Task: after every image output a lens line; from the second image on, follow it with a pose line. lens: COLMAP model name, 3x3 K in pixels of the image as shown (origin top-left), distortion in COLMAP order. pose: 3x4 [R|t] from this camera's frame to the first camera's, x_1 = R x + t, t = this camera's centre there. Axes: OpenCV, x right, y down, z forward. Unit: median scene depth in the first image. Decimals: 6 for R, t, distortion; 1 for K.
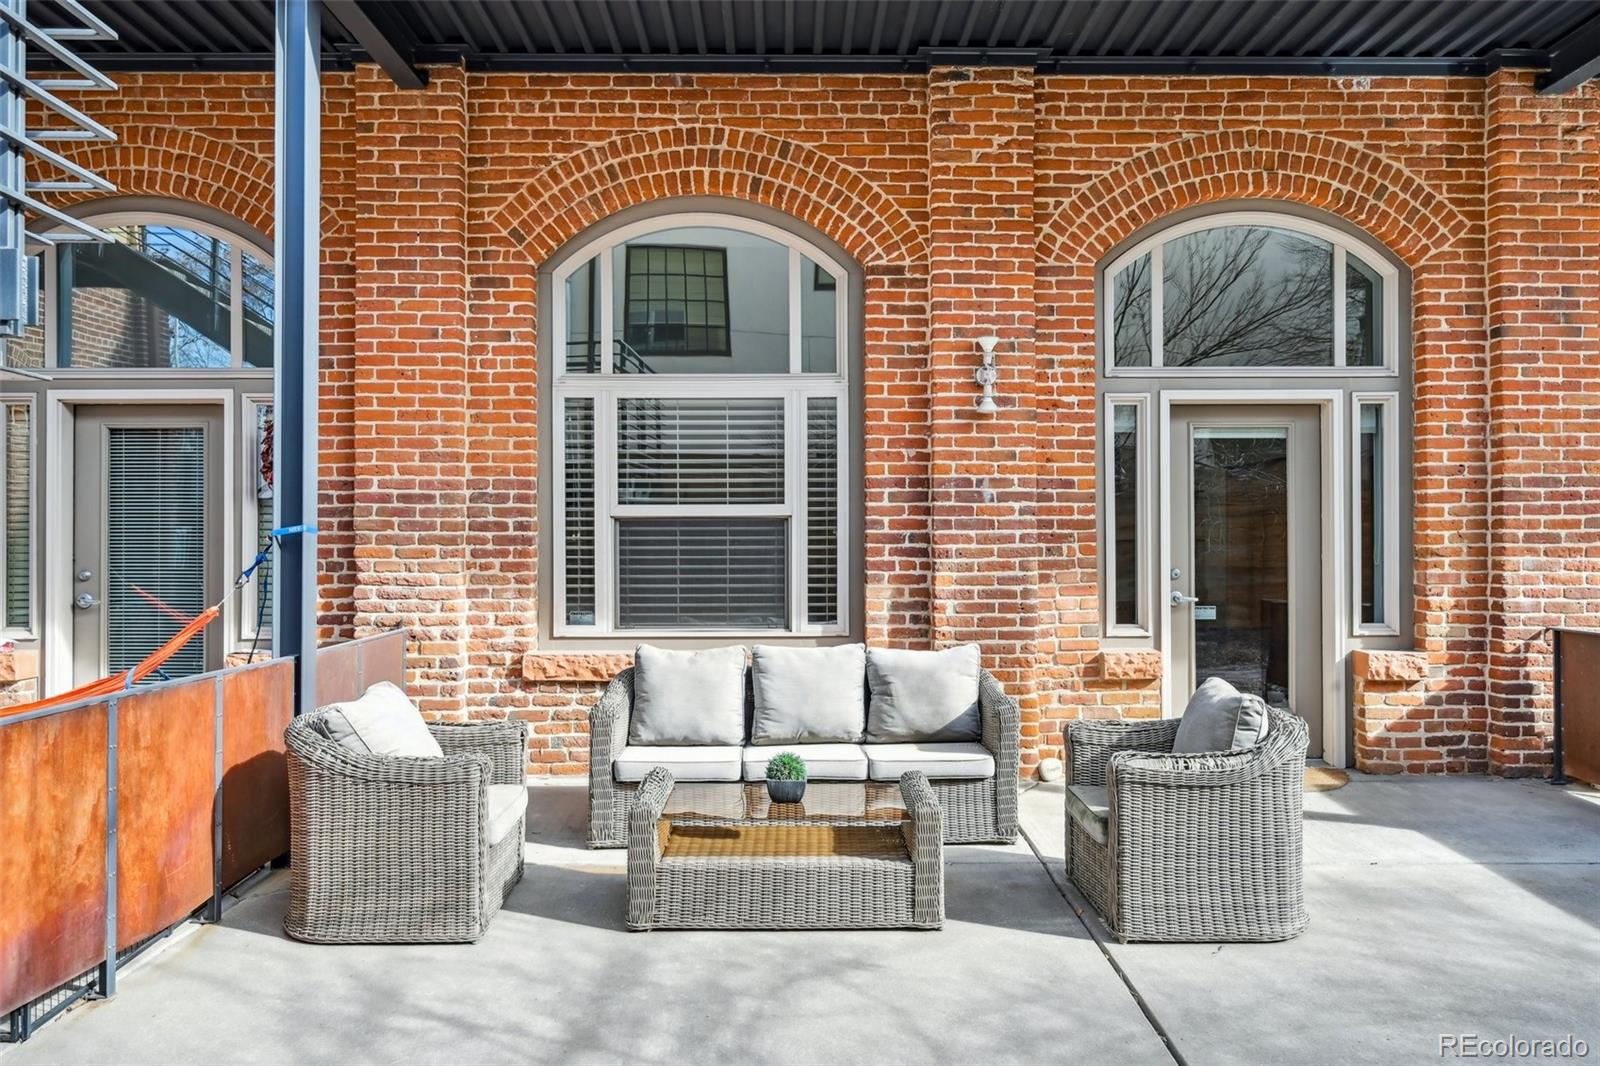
lens RADIAL K [[1146.3, 0, 800.0], [0, 1146.3, 533.0], [0, 0, 1]] dist [-0.004879, -0.000177]
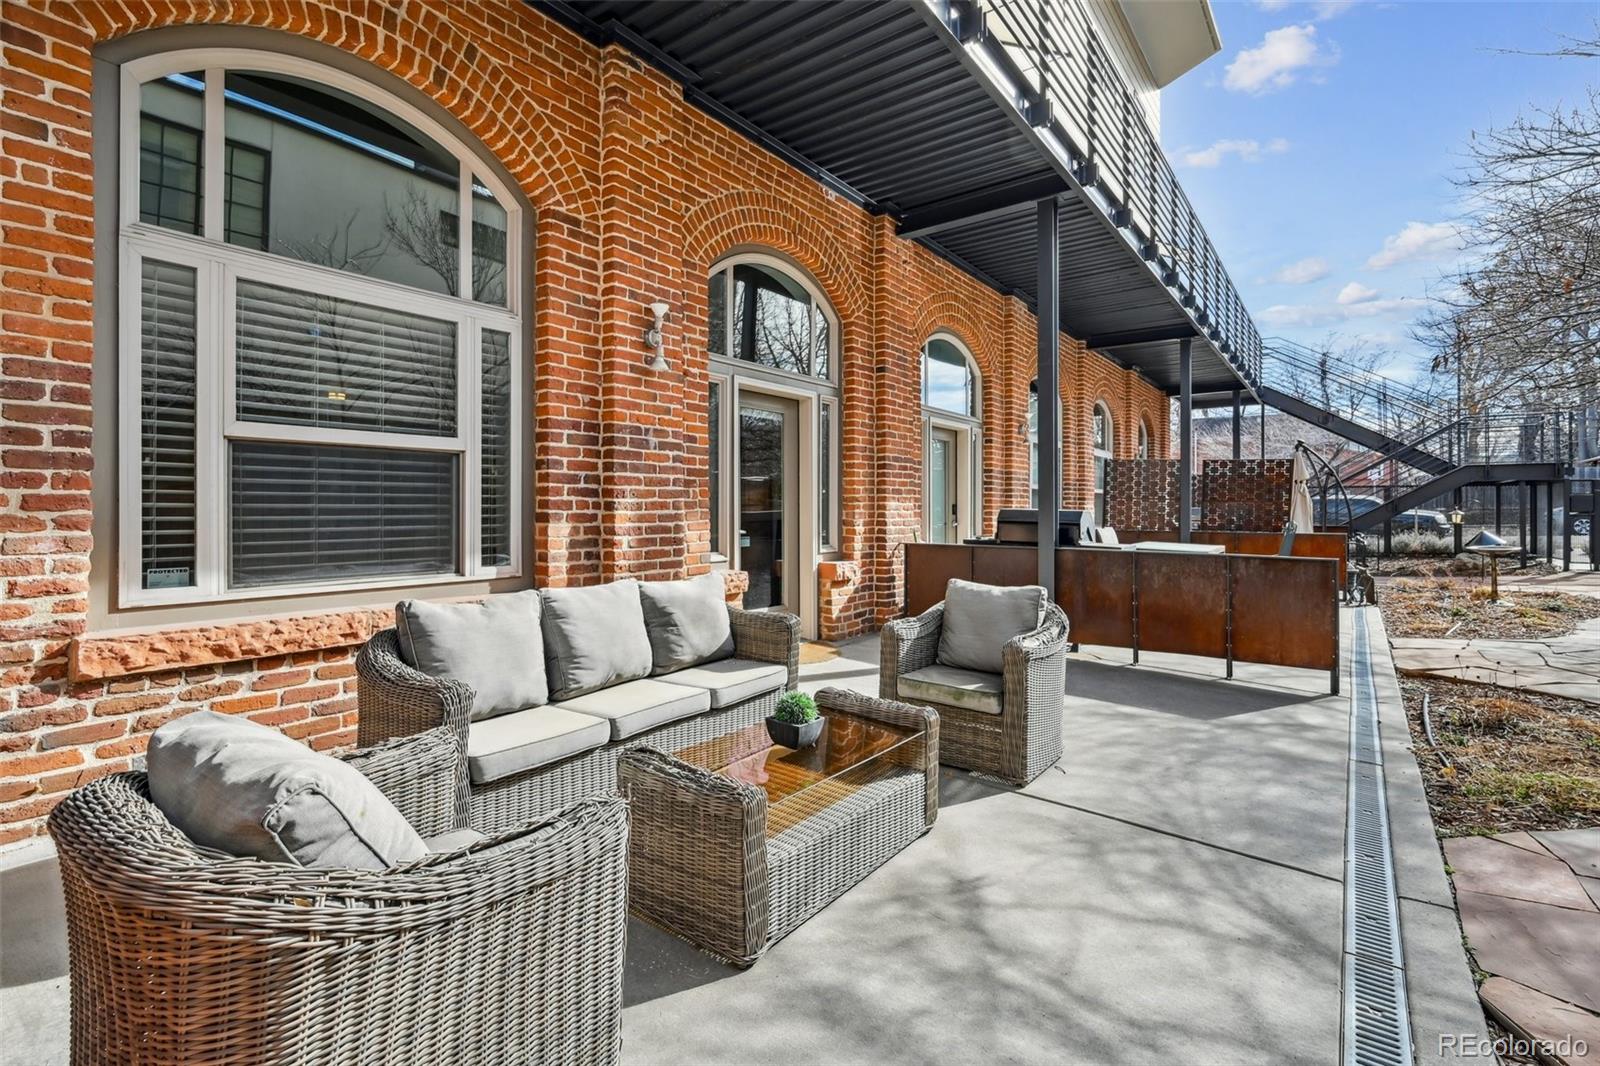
lens RADIAL K [[734.7, 0, 811.8], [0, 734.7, 506.6], [0, 0, 1]] dist [-0.003982, 0.000321]
pose [[0.601552, 0.004991, 0.798818, -0.319495], [-0.007382, 0.999973, -0.000689, 0.028853], [-0.798799, -0.005482, 0.601573, 0.426932]]
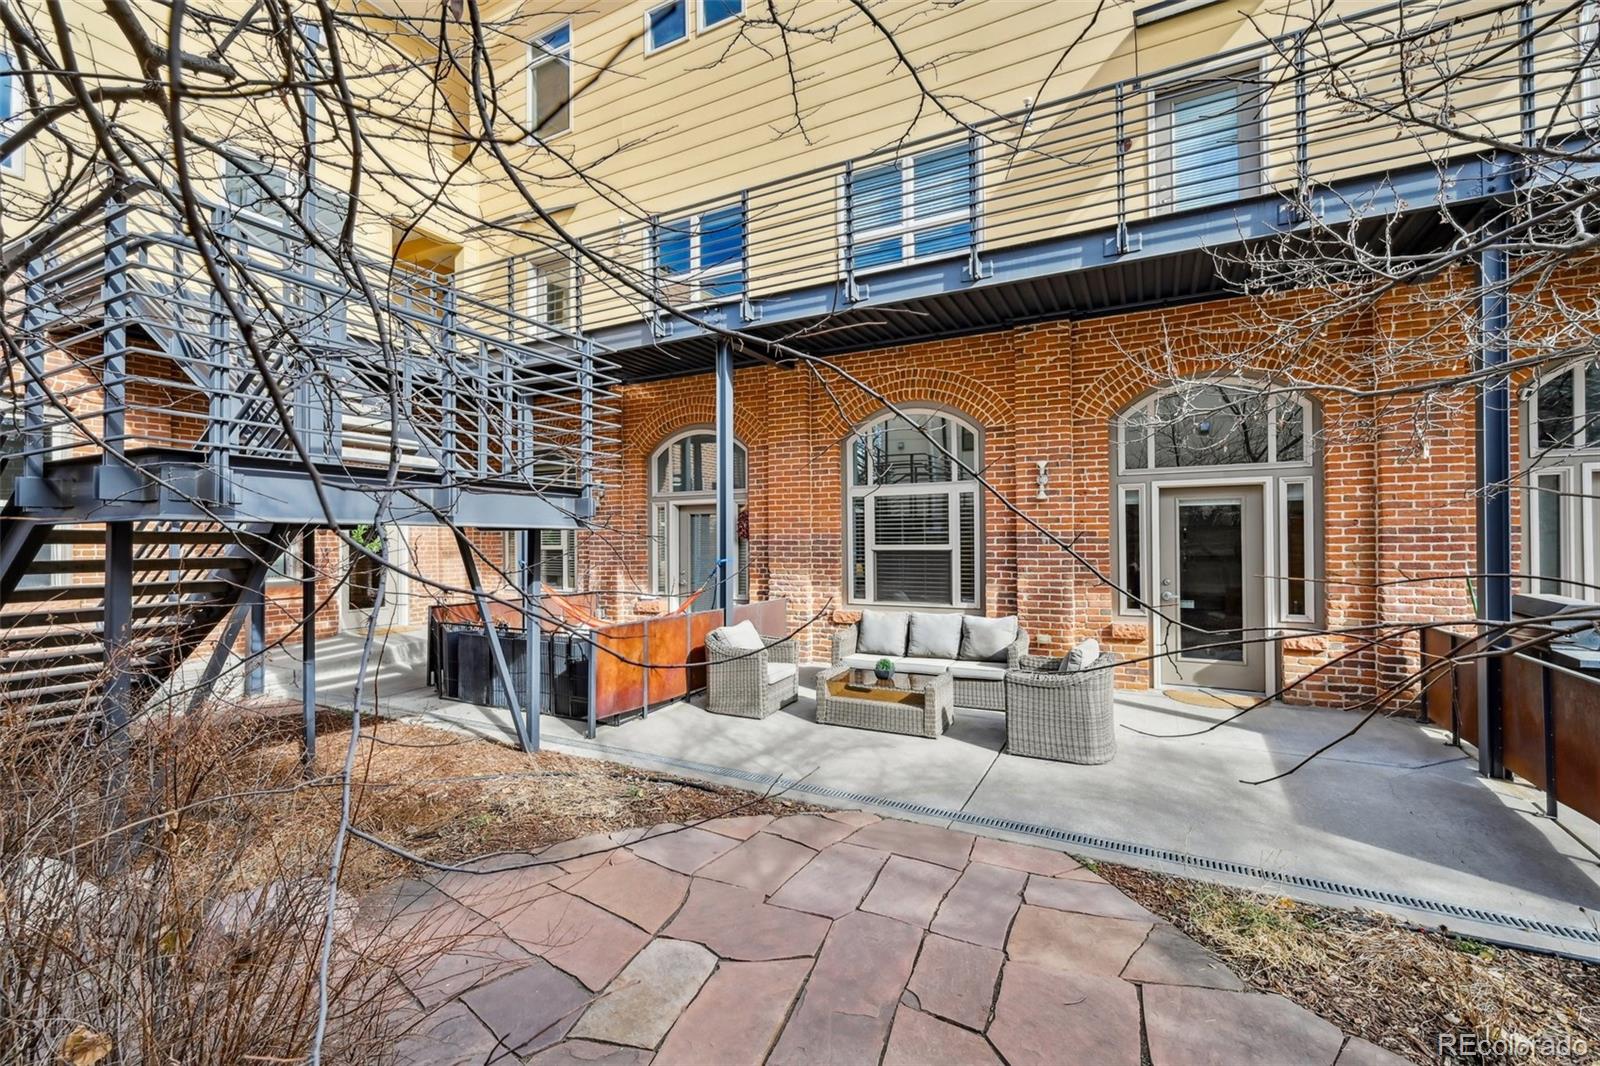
lens RADIAL K [[671.5, 0, 810.1], [0, 671.5, 534.8], [0, 0, 1]] dist [0.000013, 0.000080]
pose [[0.885290, -0.007864, -0.464973, 0.338737], [0.007682, 0.999968, -0.002287, -0.042458], [0.464976, -0.001548, 0.885322, -0.205834]]
